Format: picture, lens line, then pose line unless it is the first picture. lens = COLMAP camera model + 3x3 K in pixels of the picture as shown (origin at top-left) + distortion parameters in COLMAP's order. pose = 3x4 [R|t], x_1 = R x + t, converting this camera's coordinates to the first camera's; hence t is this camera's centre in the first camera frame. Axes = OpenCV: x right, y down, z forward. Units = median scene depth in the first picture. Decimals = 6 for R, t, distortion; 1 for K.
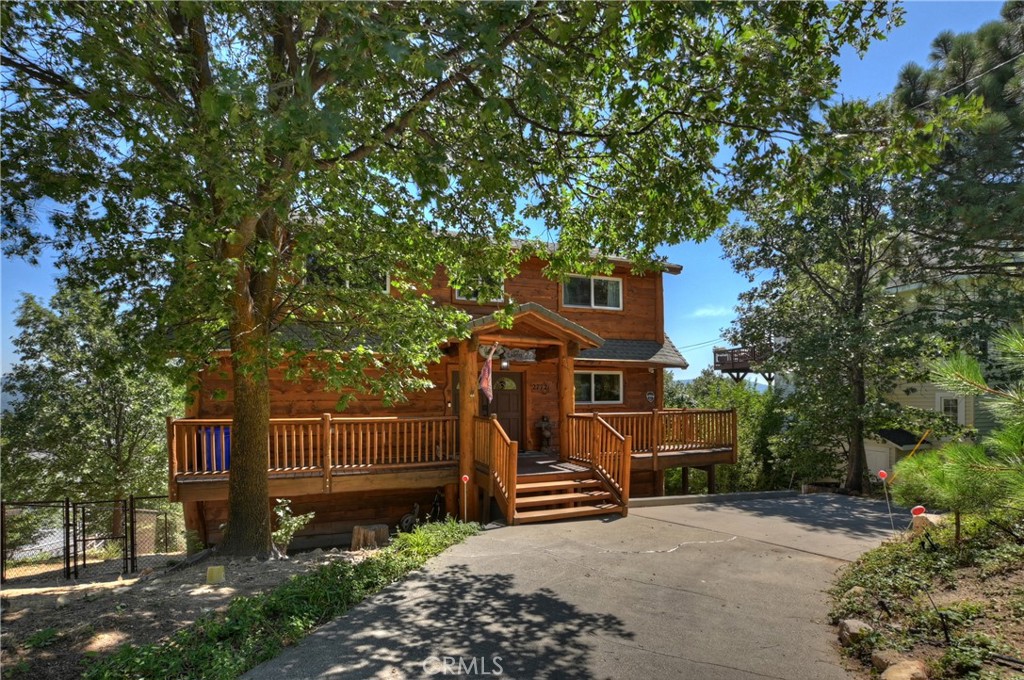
lens RADIAL K [[429.7, 0, 511.1], [0, 429.7, 379.3], [0, 0, 1]] dist [0.034526, 0.000027]
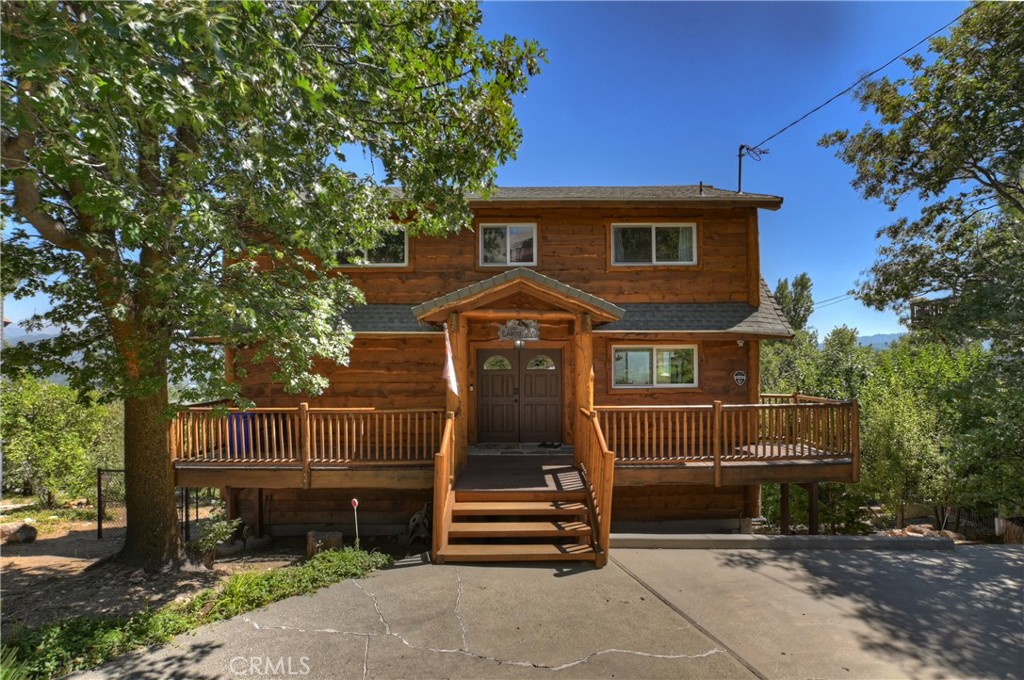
lens RADIAL K [[454.3, 0, 506.8], [0, 454.3, 342.5], [0, 0, 1]] dist [0.001098, -0.000098]
pose [[0.947974, -0.017756, -0.317853, 0.295258], [0.017574, 0.999840, -0.003439, -0.039231], [0.317863, -0.002326, 0.948134, 0.202621]]
